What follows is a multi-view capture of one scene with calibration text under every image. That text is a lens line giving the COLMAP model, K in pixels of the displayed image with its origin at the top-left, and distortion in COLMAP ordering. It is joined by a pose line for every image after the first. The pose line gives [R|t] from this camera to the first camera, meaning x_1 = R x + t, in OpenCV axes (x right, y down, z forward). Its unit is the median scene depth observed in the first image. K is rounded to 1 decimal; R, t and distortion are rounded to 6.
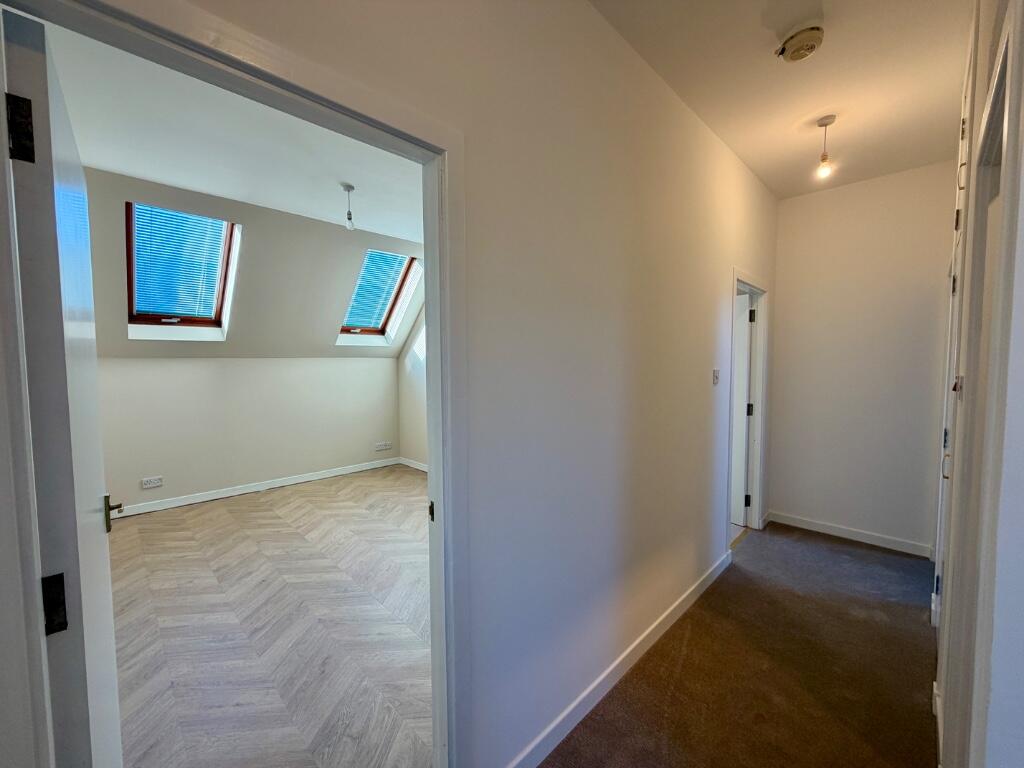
lens RADIAL K [[405.4, 0, 505.7], [0, 405.4, 380.6], [0, 0, 1]] dist [-0.002206, 0.000735]
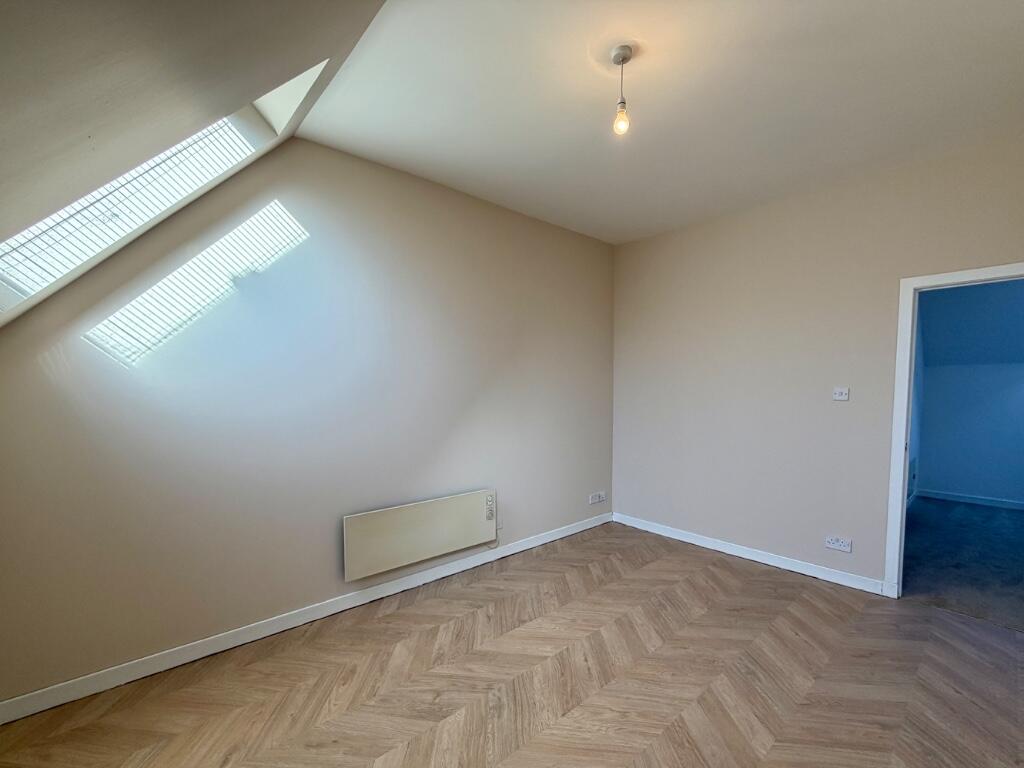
lens RADIAL K [[439.4, 0, 533.0], [0, 439.4, 394.2], [0, 0, 1]] dist [0.008091, -0.000594]
pose [[0.035148, -0.009894, 0.999333, -0.833032], [0.041850, 0.999088, 0.008419, -0.022450], [-0.998505, 0.041527, 0.035530, 0.911986]]
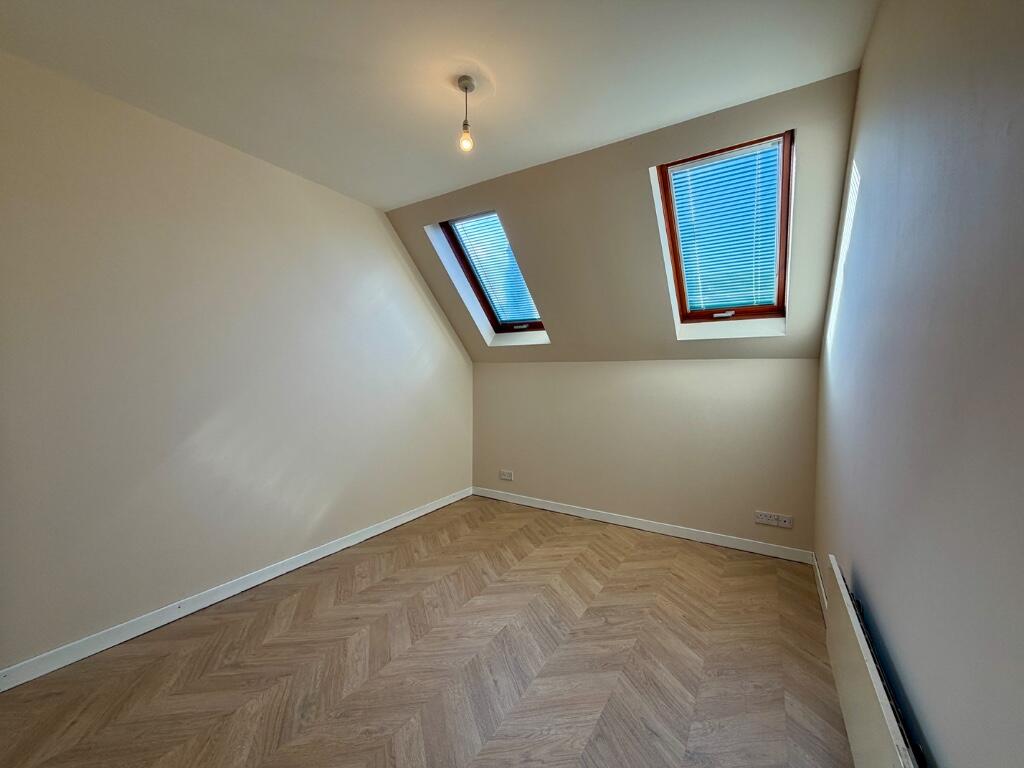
lens RADIAL K [[405.4, 0, 520.3], [0, 405.4, 388.3], [0, 0, 1]] dist [-0.002206, 0.000735]
pose [[0.241434, 0.044495, -0.969397, 0.205708], [-0.048073, 0.998270, 0.033847, -0.025855], [0.969226, 0.038430, 0.243155, 0.775859]]
